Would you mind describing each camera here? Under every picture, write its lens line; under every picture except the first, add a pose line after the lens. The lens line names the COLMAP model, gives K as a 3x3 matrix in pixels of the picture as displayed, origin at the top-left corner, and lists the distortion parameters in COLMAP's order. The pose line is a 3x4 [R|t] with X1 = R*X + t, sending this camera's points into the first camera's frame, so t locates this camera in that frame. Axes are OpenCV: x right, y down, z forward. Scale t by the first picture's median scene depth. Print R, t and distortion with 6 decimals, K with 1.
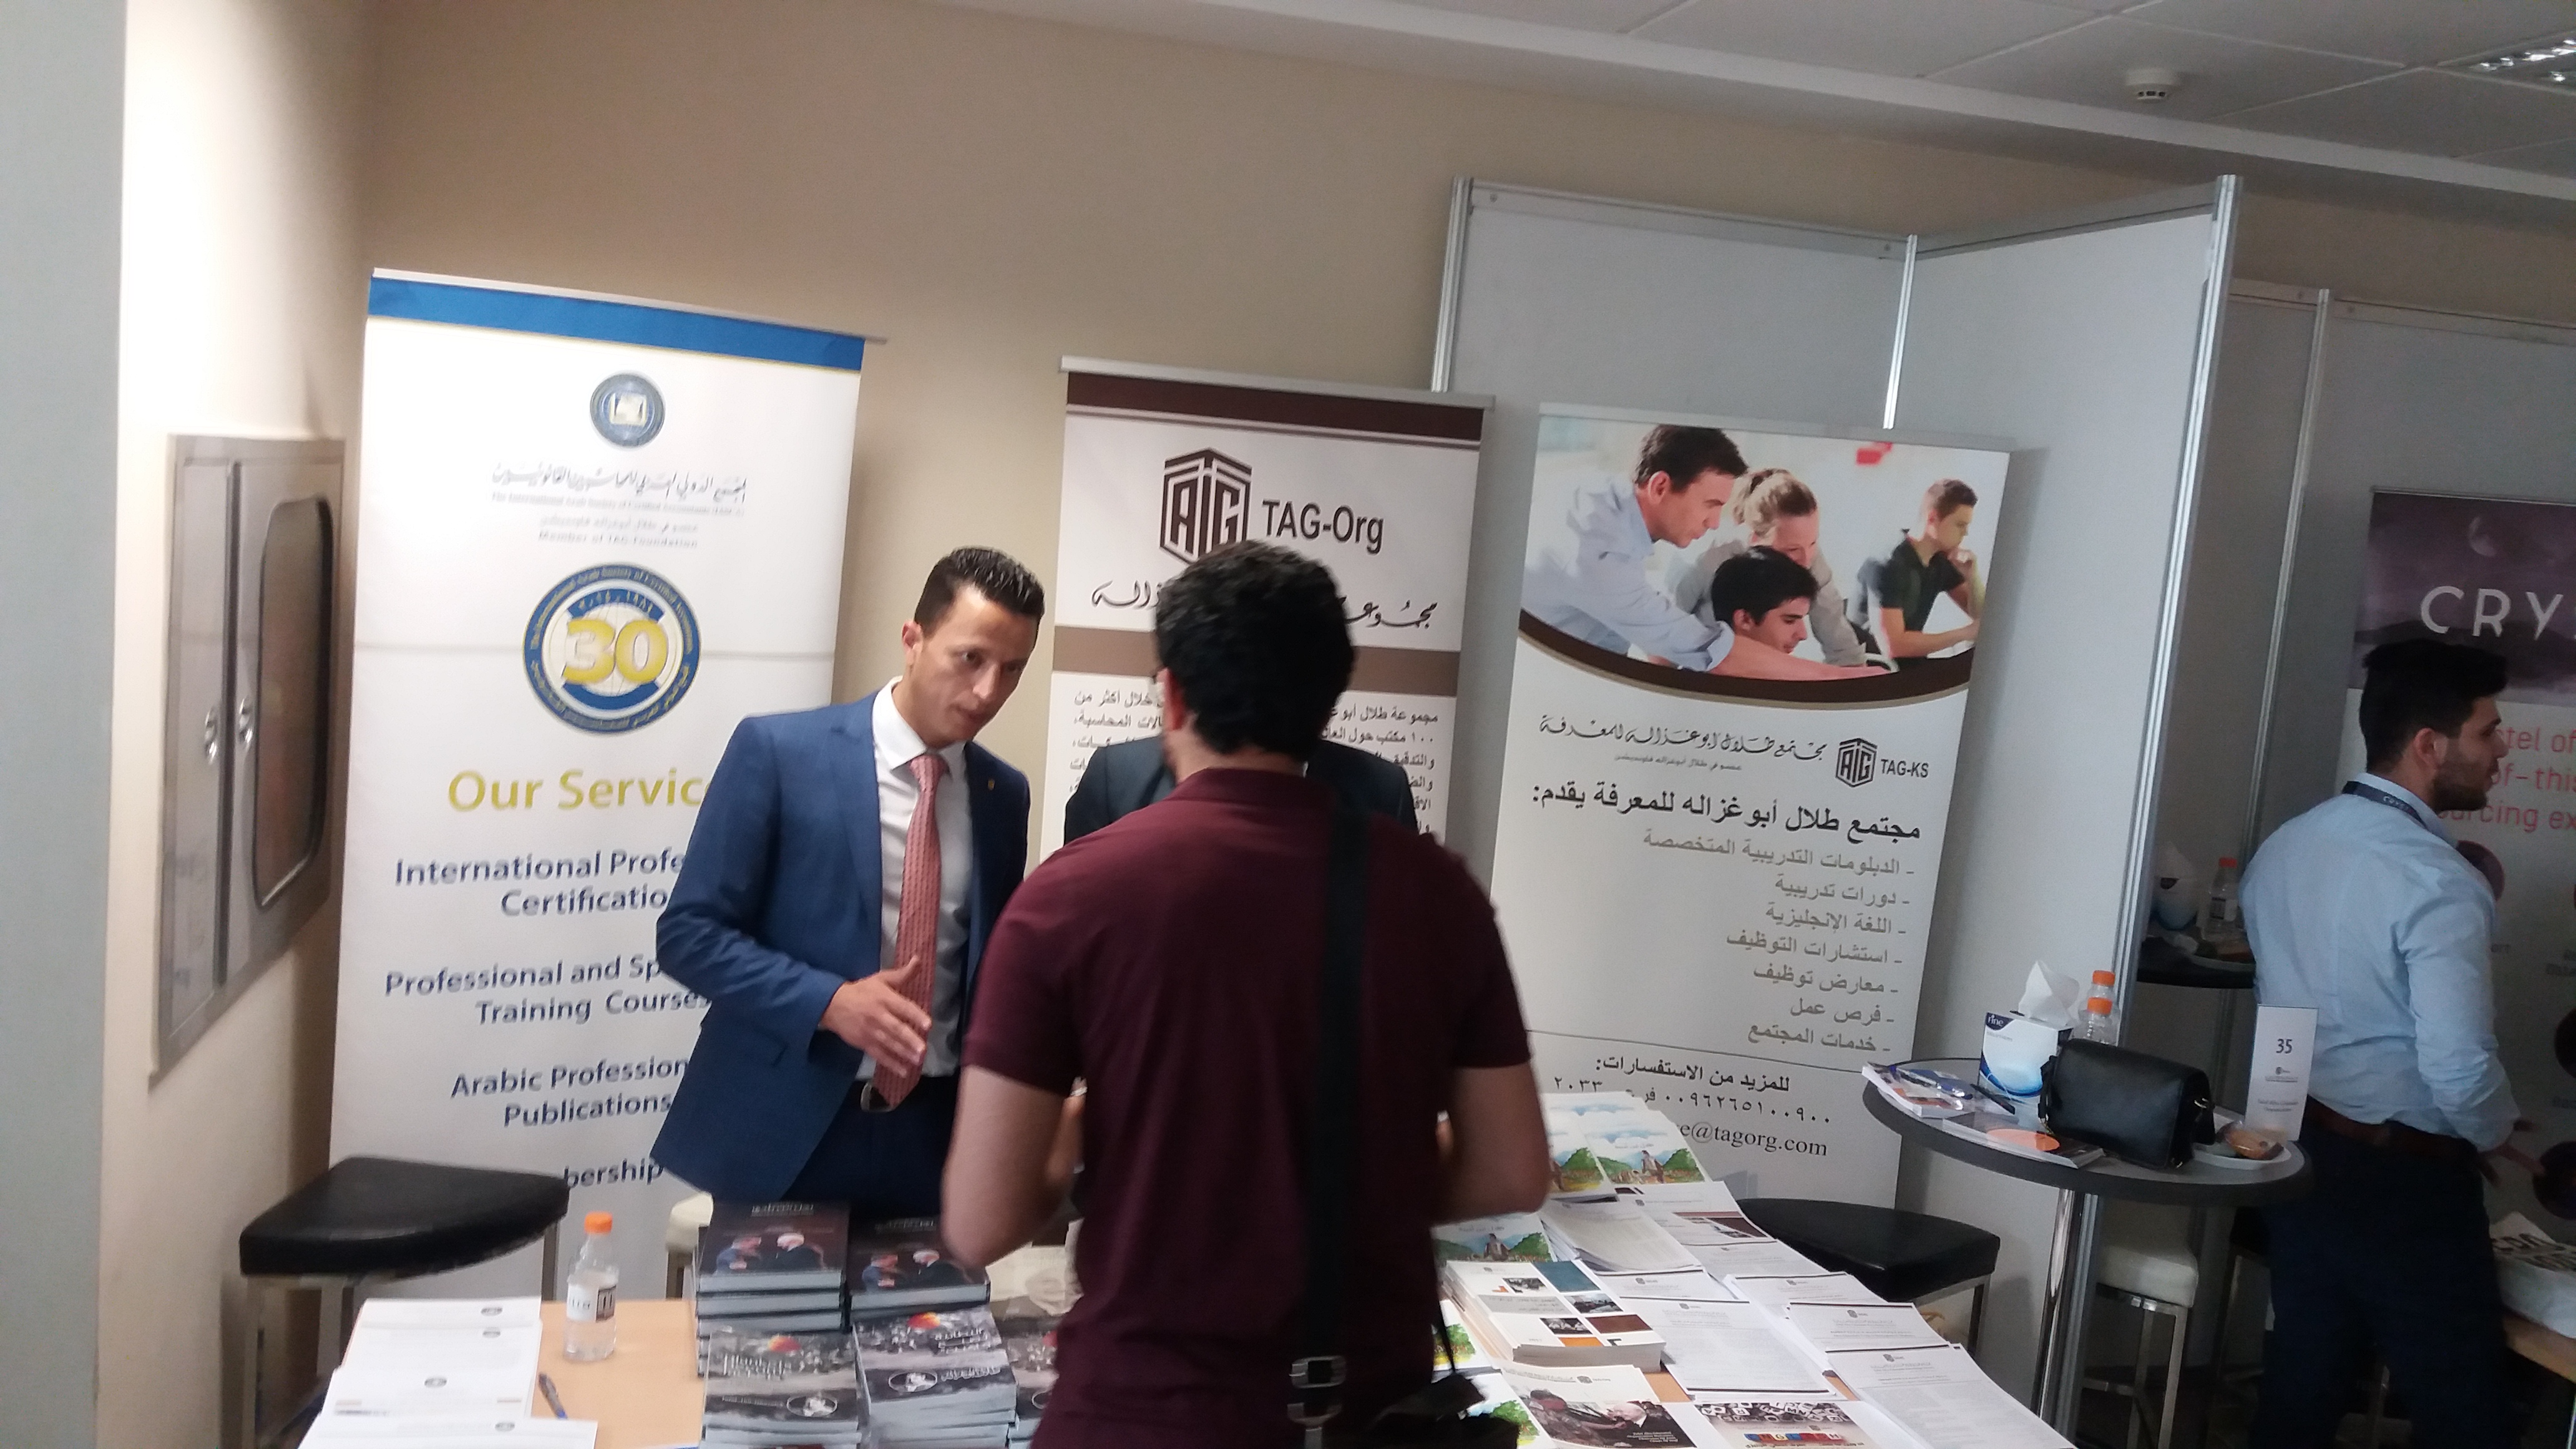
lens RADIAL K [[2060.9, 0, 1377.7], [0, 2060.9, 653.7], [0, 0, 1]] dist [0.104213, -0.212016]
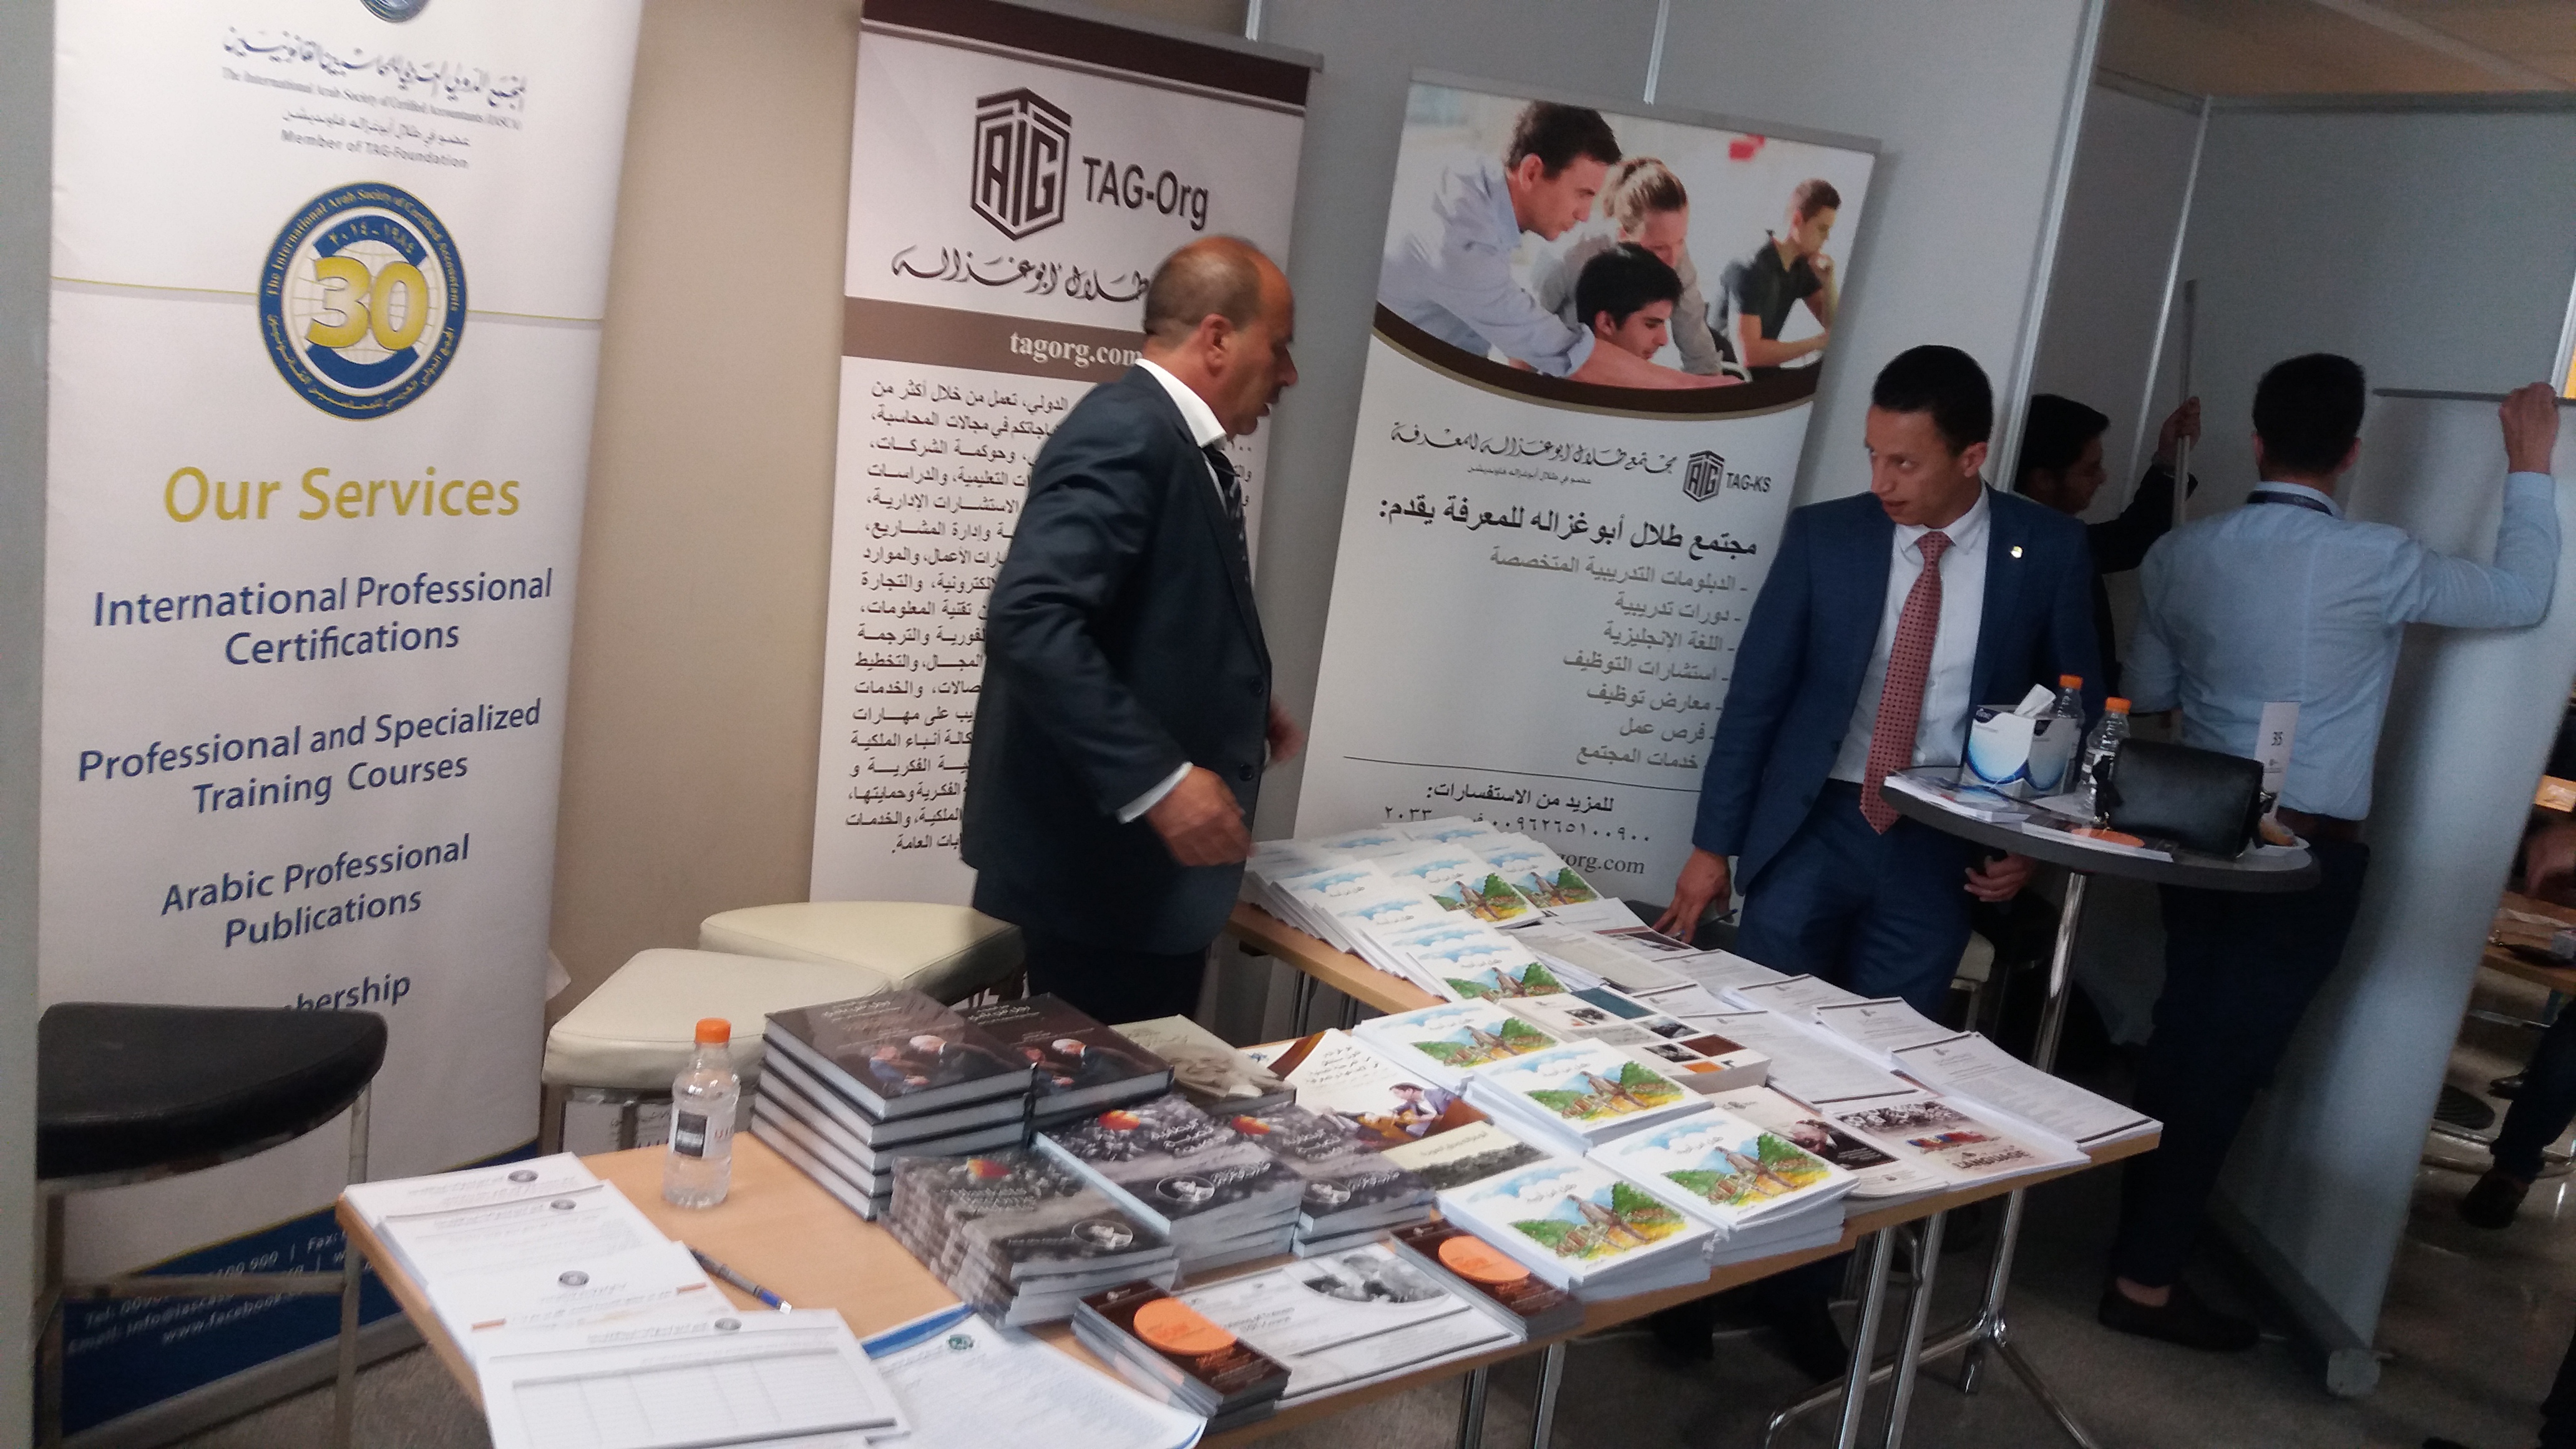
lens RADIAL K [[2060.9, 0, 1276.8], [0, 2060.9, 708.3], [0, 0, 1]] dist [0.104213, -0.212016]
pose [[0.922920, -0.035240, 0.383375, -0.328187], [-0.024304, 0.988483, 0.149369, 0.019919], [-0.384223, -0.147173, 0.911434, 0.173546]]
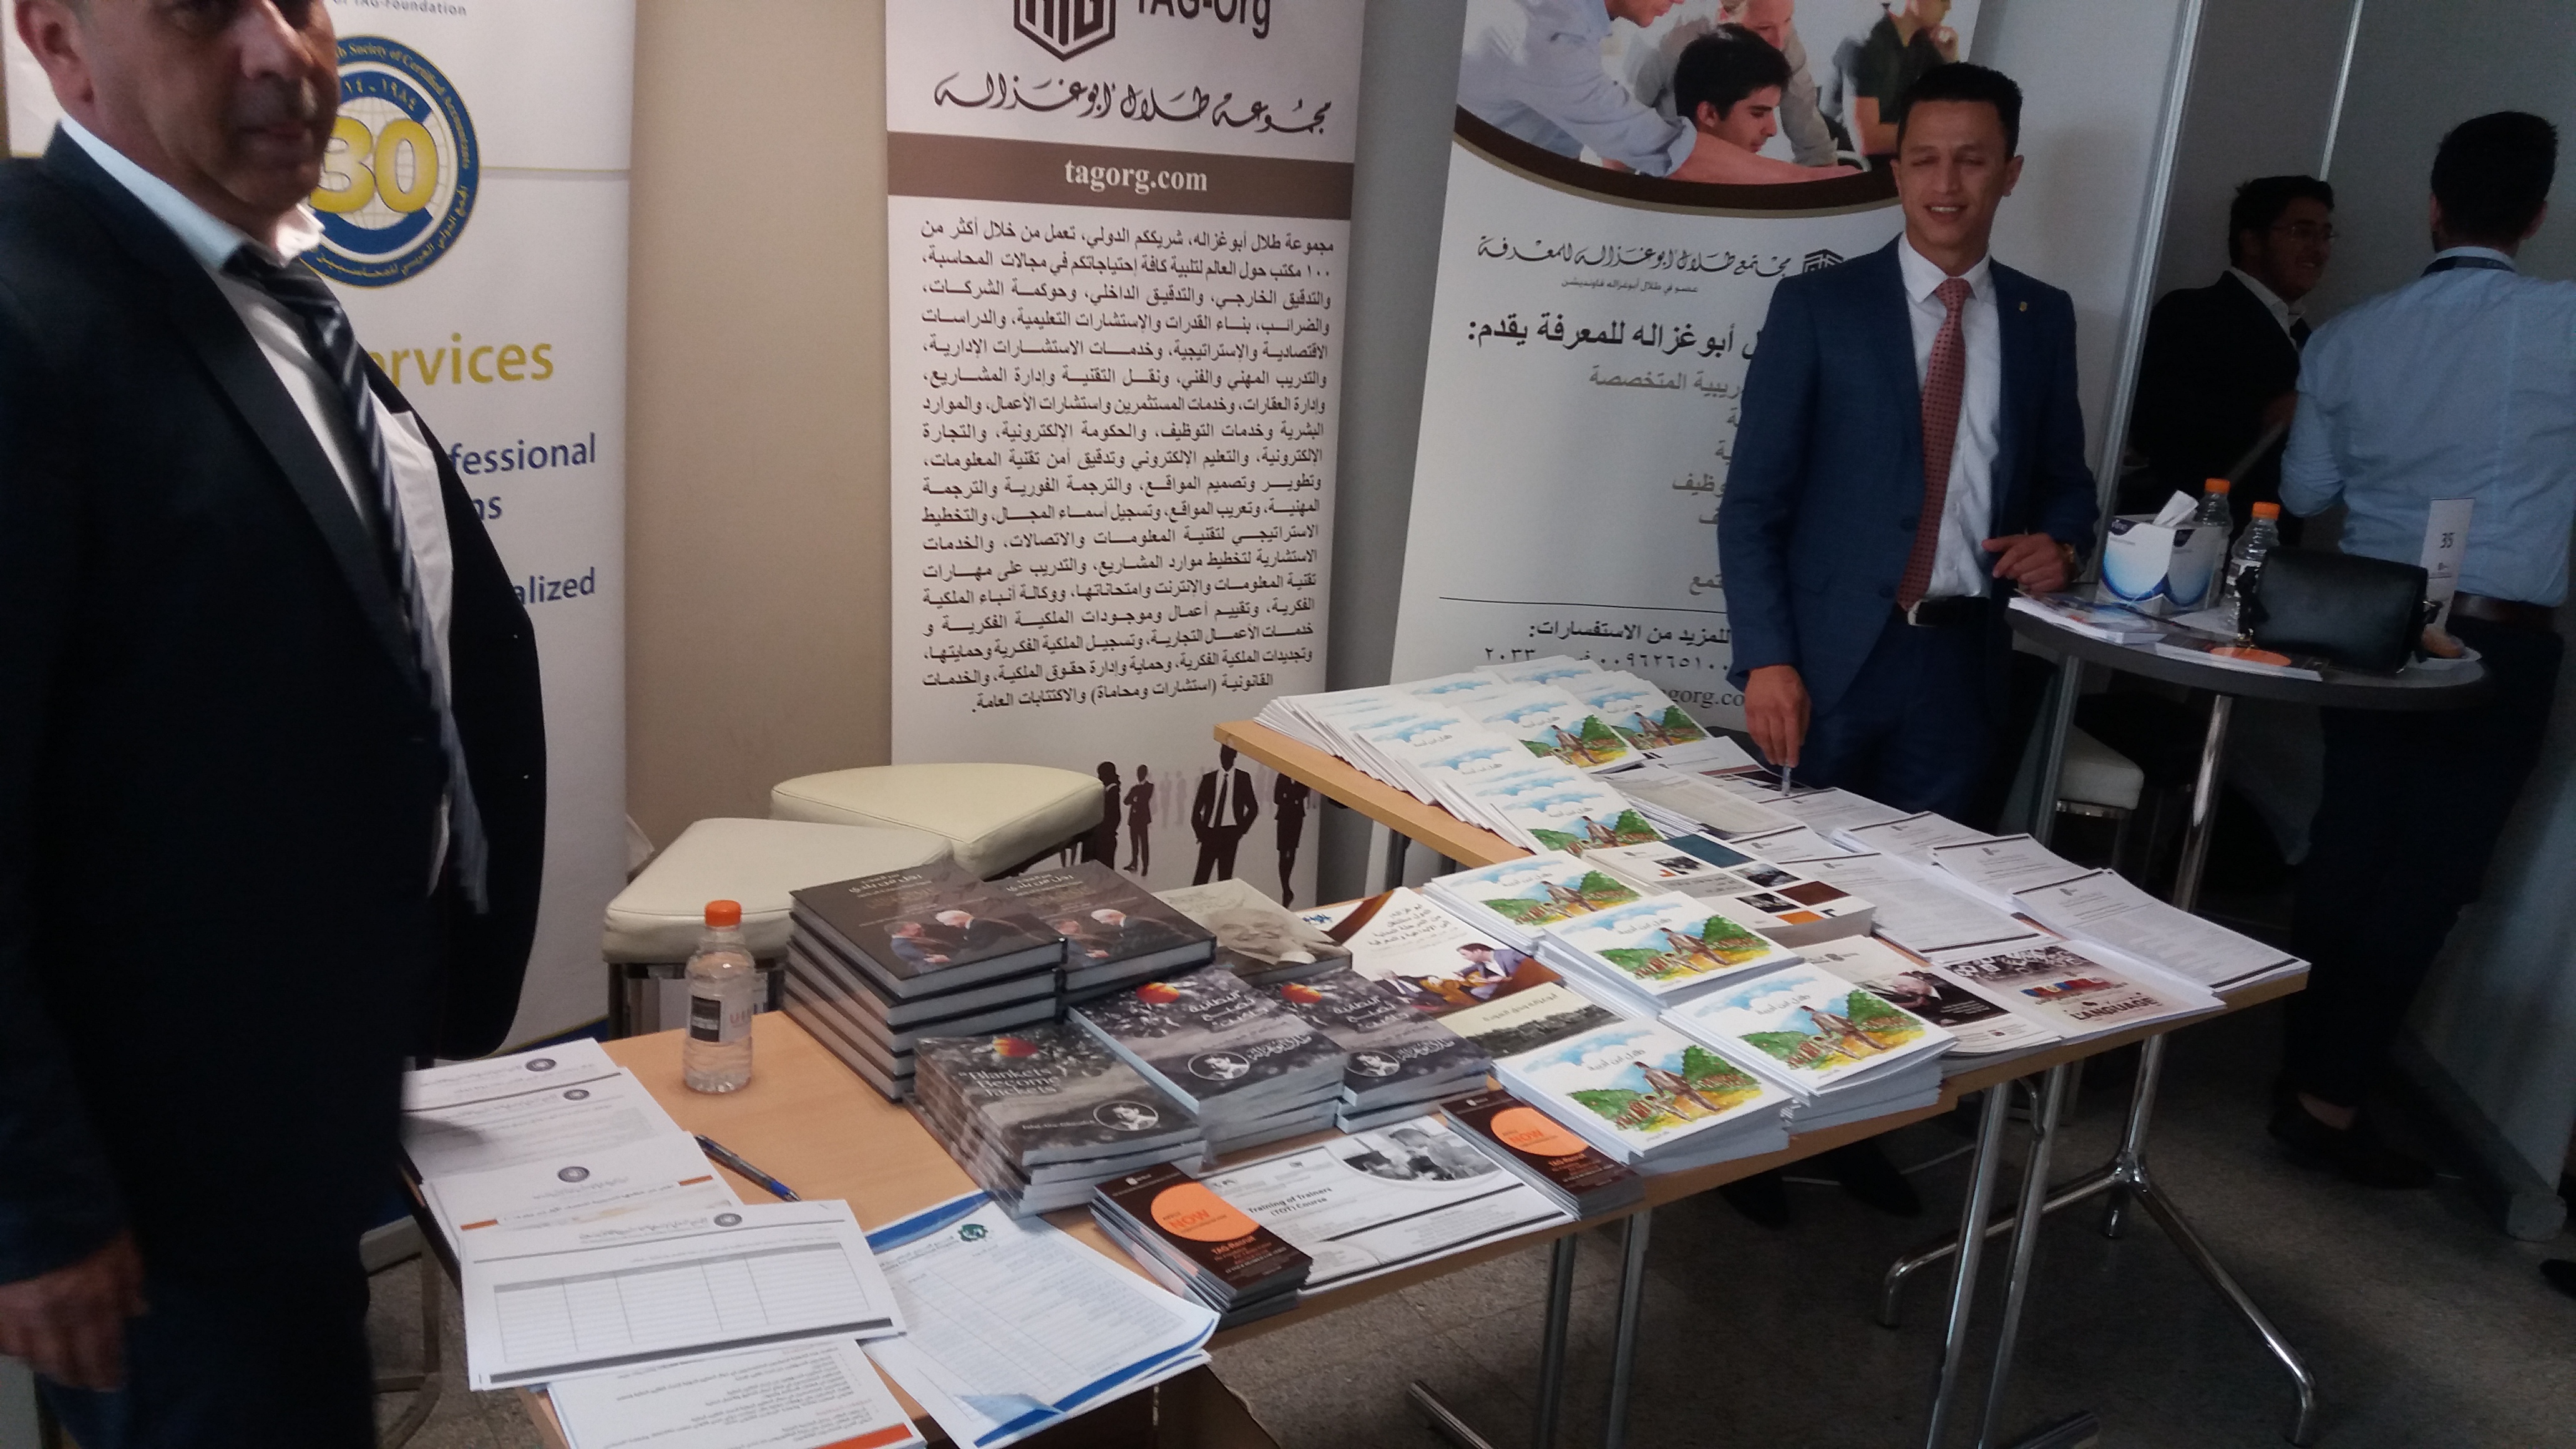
lens RADIAL K [[2060.9, 0, 1275.5], [0, 2060.9, 724.0], [0, 0, 1]] dist [0.104213, -0.212016]
pose [[0.949308, -0.097744, 0.298764, -0.280713], [0.026273, 0.971774, 0.234447, 0.022779], [-0.313247, -0.214713, 0.925081, 0.195007]]
